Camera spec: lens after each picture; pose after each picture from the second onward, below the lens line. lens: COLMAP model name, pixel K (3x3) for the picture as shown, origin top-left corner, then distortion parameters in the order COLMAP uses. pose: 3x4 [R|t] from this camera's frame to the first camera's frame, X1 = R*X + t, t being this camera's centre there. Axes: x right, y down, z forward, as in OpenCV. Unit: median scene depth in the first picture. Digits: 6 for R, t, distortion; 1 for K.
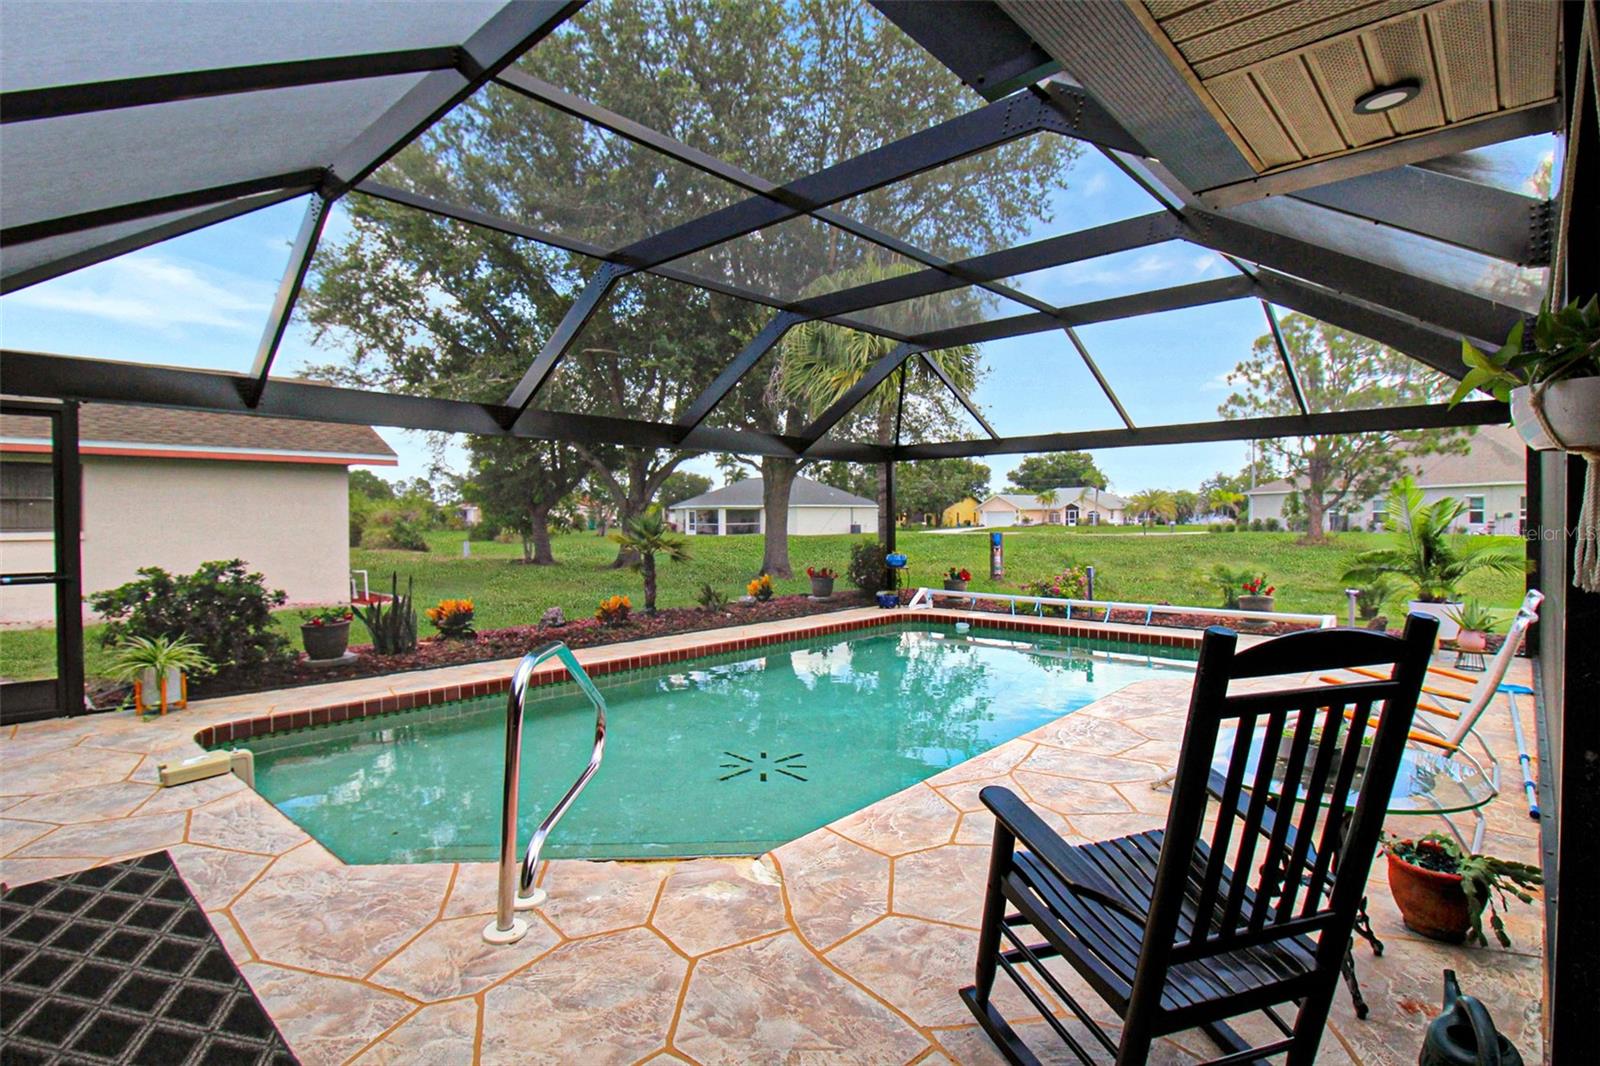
lens RADIAL K [[791.9, 0, 800.7], [0, 791.9, 526.0], [0, 0, 1]] dist [0.000136, -0.010911]
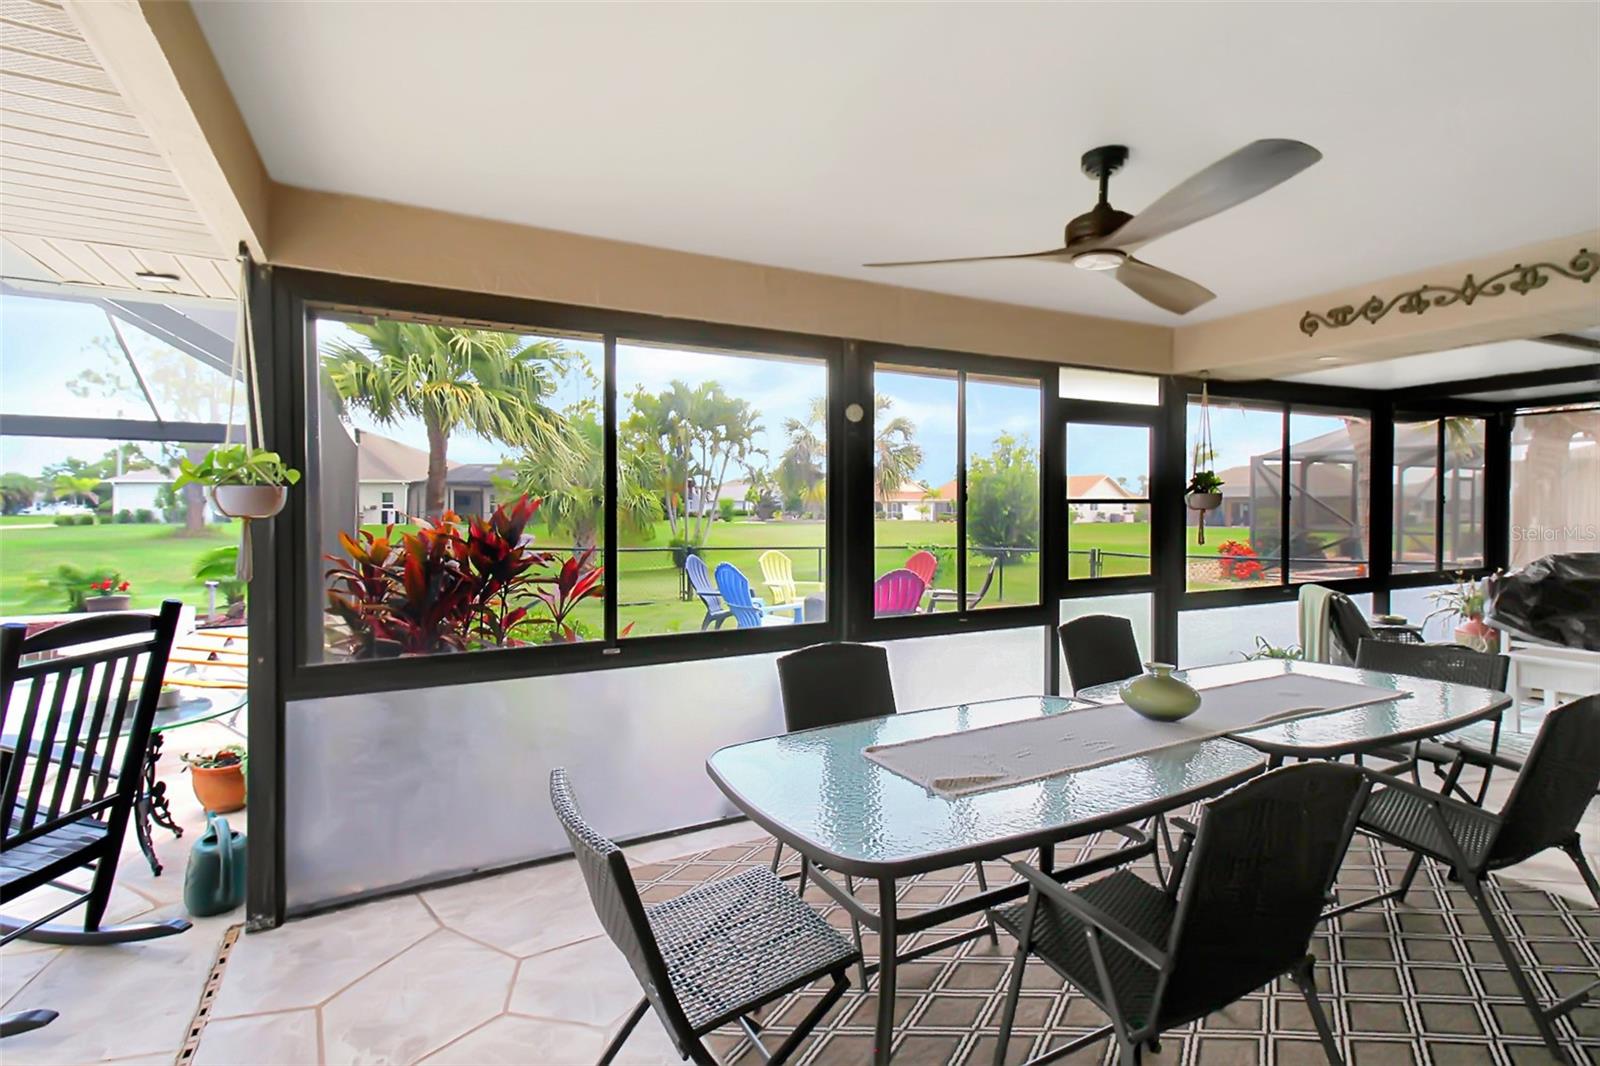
lens RADIAL K [[757.0, 0, 801.1], [0, 757.0, 520.0], [0, 0, 1]] dist [0.035351, -0.000818]
pose [[0.326781, -0.012399, 0.945019, -0.046289], [0.006763, 0.999919, 0.010780, -0.009127], [-0.945076, 0.002868, 0.326839, -0.106897]]
